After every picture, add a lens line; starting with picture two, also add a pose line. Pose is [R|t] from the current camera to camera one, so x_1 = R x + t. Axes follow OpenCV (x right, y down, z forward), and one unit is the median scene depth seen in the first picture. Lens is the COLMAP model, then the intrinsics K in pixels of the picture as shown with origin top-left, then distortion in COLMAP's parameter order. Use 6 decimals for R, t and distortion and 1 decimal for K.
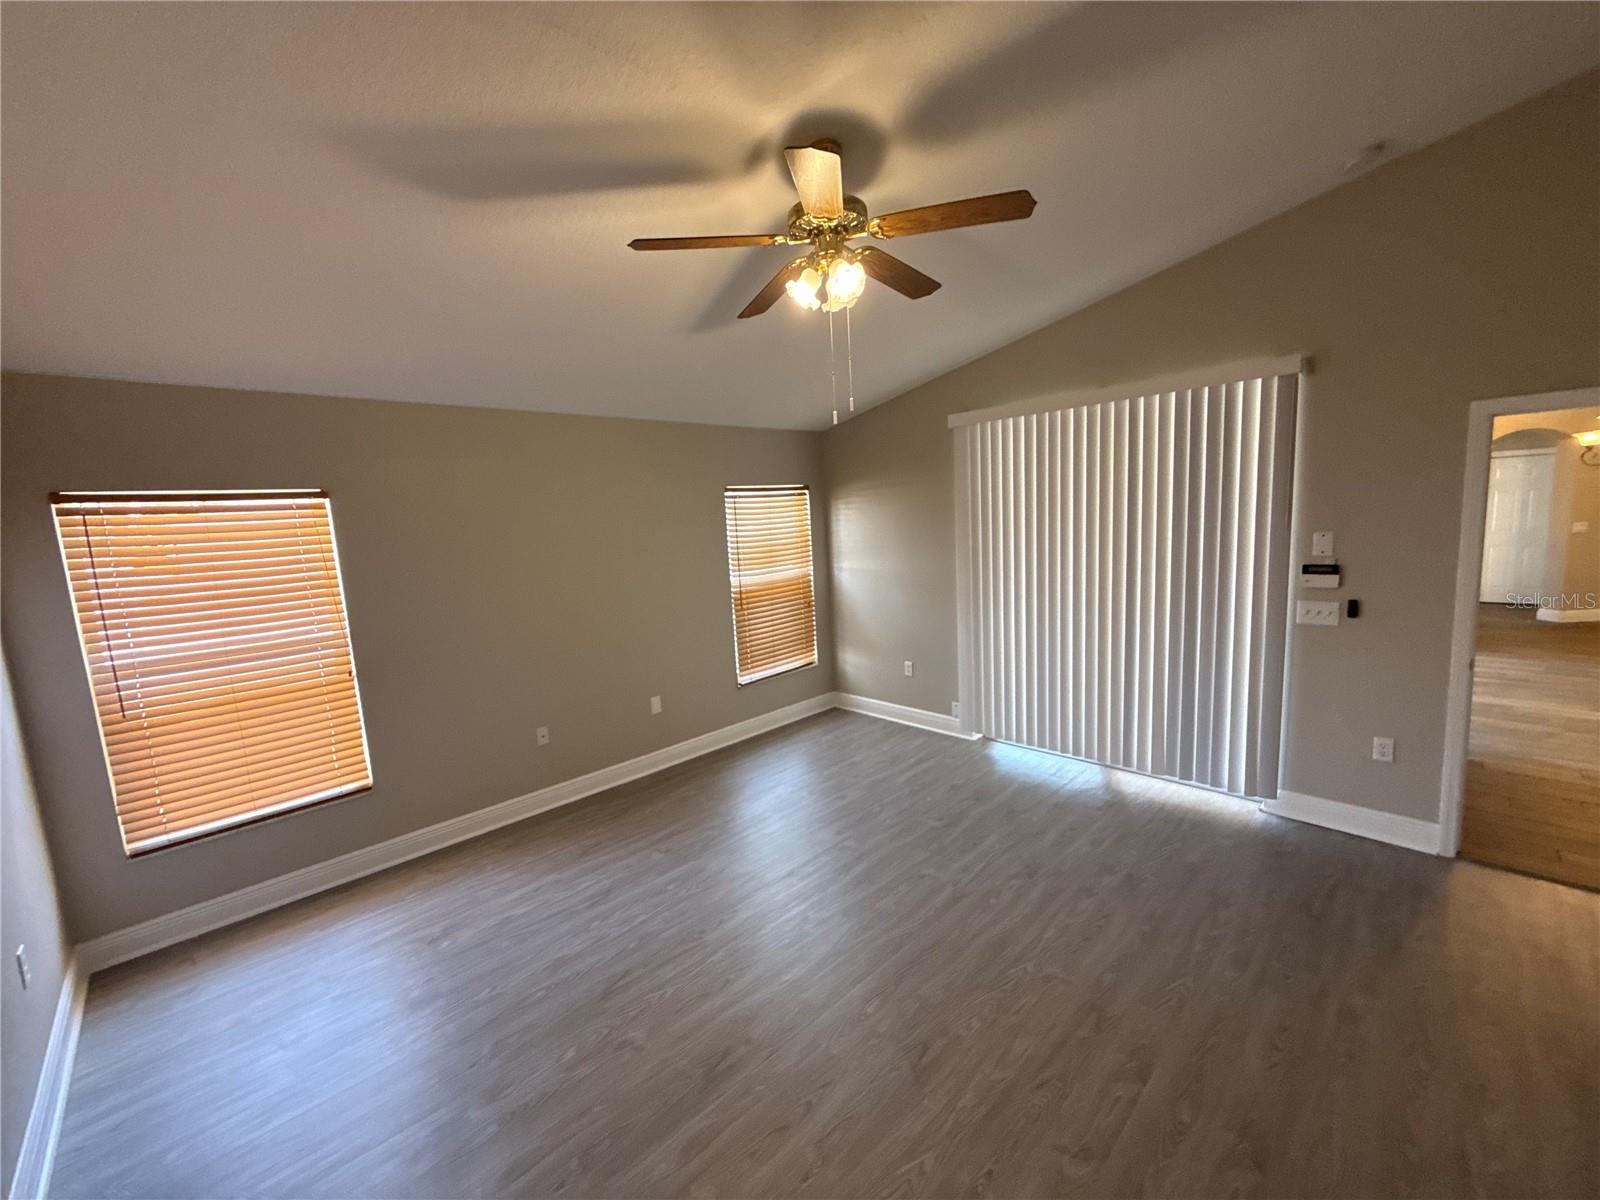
lens RADIAL K [[641.8, 0, 795.0], [0, 641.8, 602.1], [0, 0, 1]] dist [-0.002153, 0.000121]
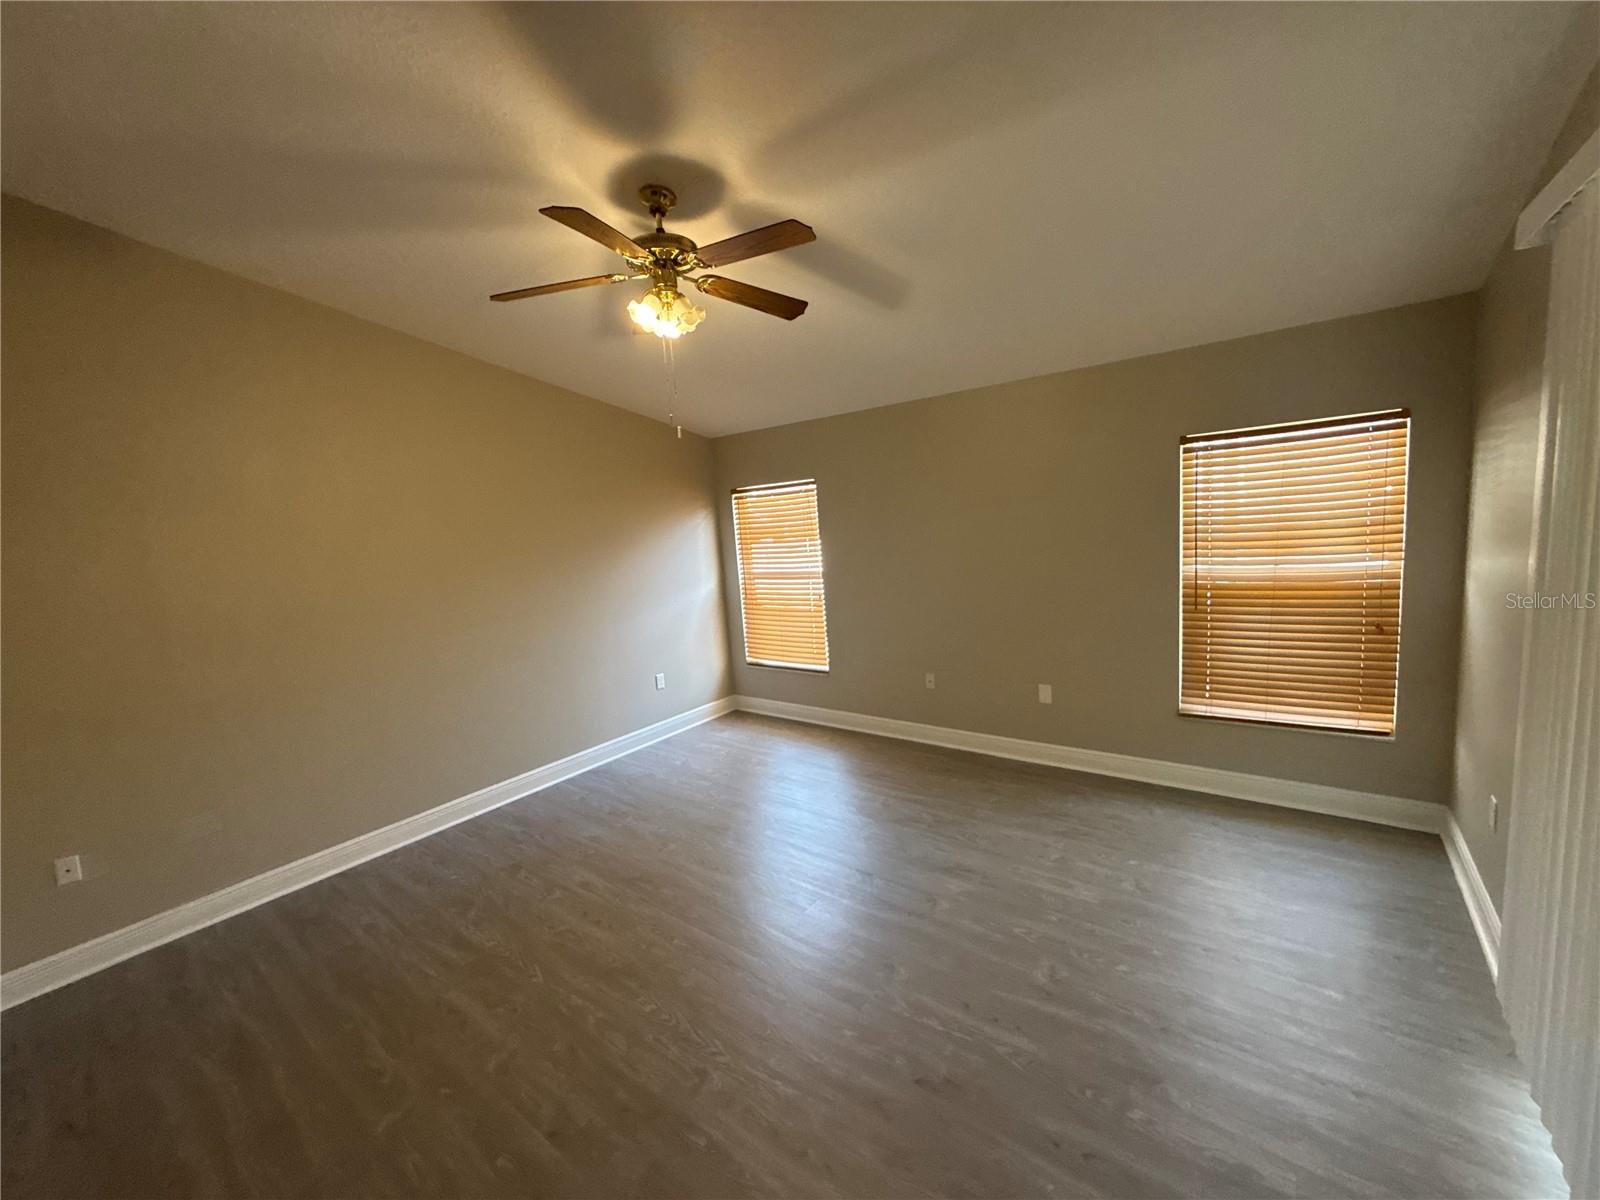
lens RADIAL K [[641.8, 0, 795.0], [0, 641.8, 602.1], [0, 0, 1]] dist [-0.002153, 0.000121]
pose [[0.135275, 0.175973, -0.975056, 0.574047], [-0.062844, 0.983644, 0.168805, -0.094648], [0.988813, 0.038441, 0.144121, 0.491931]]
